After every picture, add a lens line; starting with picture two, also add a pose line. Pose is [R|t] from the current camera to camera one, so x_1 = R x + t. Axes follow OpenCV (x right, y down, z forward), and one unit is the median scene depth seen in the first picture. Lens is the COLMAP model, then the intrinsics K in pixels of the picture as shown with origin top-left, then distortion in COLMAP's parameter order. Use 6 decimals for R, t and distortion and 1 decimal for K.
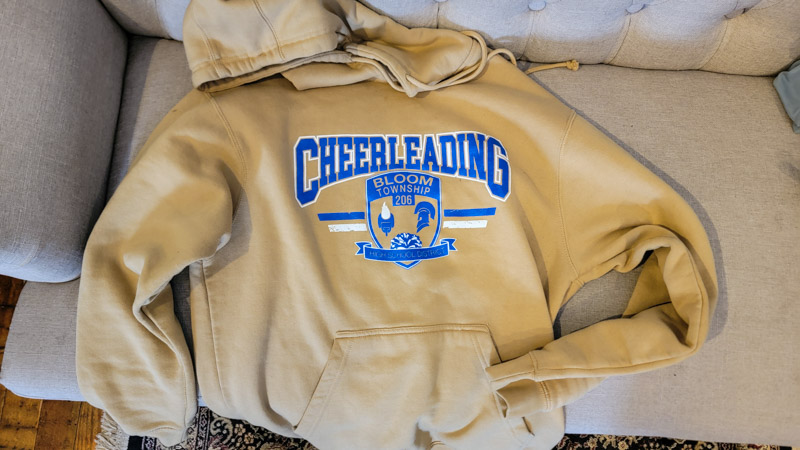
lens RADIAL K [[561.0, 0, 395.5], [0, 561.0, 230.9], [0, 0, 1]] dist [0.046204, -0.044007]
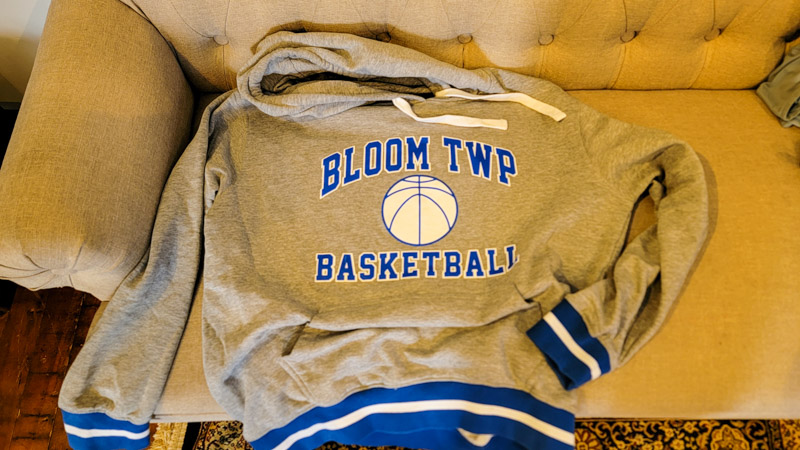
lens RADIAL K [[553.6, 0, 402.4], [0, 553.6, 226.2], [0, 0, 1]] dist [0.066619, -0.061705]
pose [[0.997834, -0.063721, 0.016347, -0.093013], [0.065748, 0.974247, -0.215685, 0.212114], [-0.002183, 0.216293, 0.976326, -0.063152]]
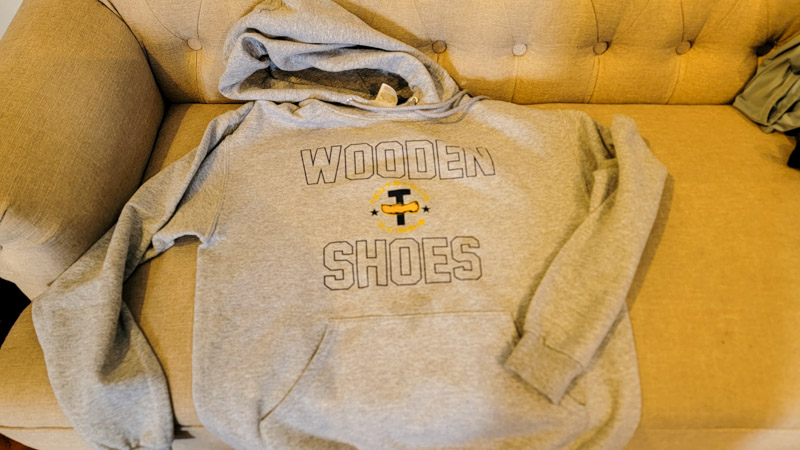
lens RADIAL K [[551.4, 0, 406.9], [0, 551.4, 222.0], [0, 0, 1]] dist [0.071537, -0.065173]
pose [[0.998033, -0.047052, 0.041427, -0.052918], [0.059946, 0.909653, -0.411021, 0.392654], [-0.018345, 0.412696, 0.910684, 0.077817]]
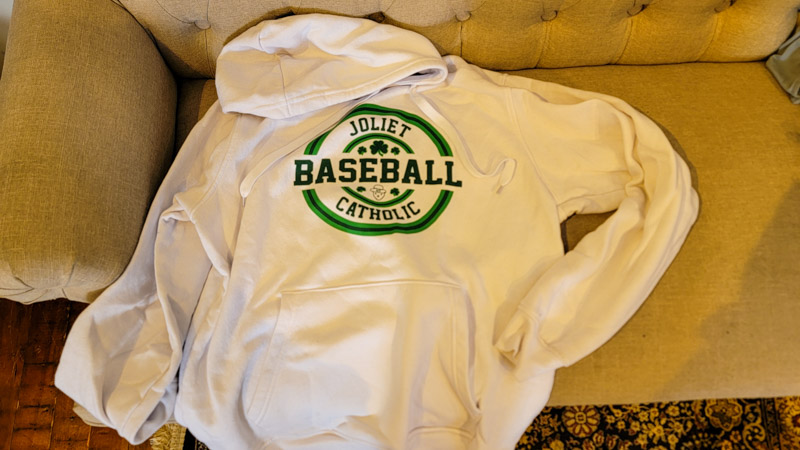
lens RADIAL K [[554.1, 0, 396.0], [0, 554.1, 223.1], [0, 0, 1]] dist [0.067667, -0.063550]
pose [[0.994914, -0.096267, 0.029659, -0.121310], [0.099193, 0.987561, -0.121998, 0.111491], [-0.017546, 0.124319, 0.992087, -0.047747]]
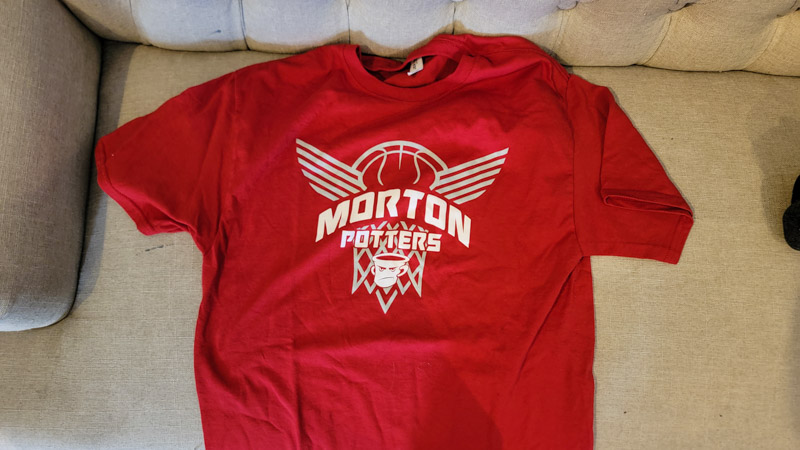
lens RADIAL K [[563.1, 0, 396.0], [0, 563.1, 225.4], [0, 0, 1]] dist [0.038332, -0.044230]
pose [[0.999609, -0.022759, 0.016273, -0.036607], [0.021813, 0.998186, 0.056116, -0.107285], [-0.017521, -0.055739, 0.998292, 0.102365]]
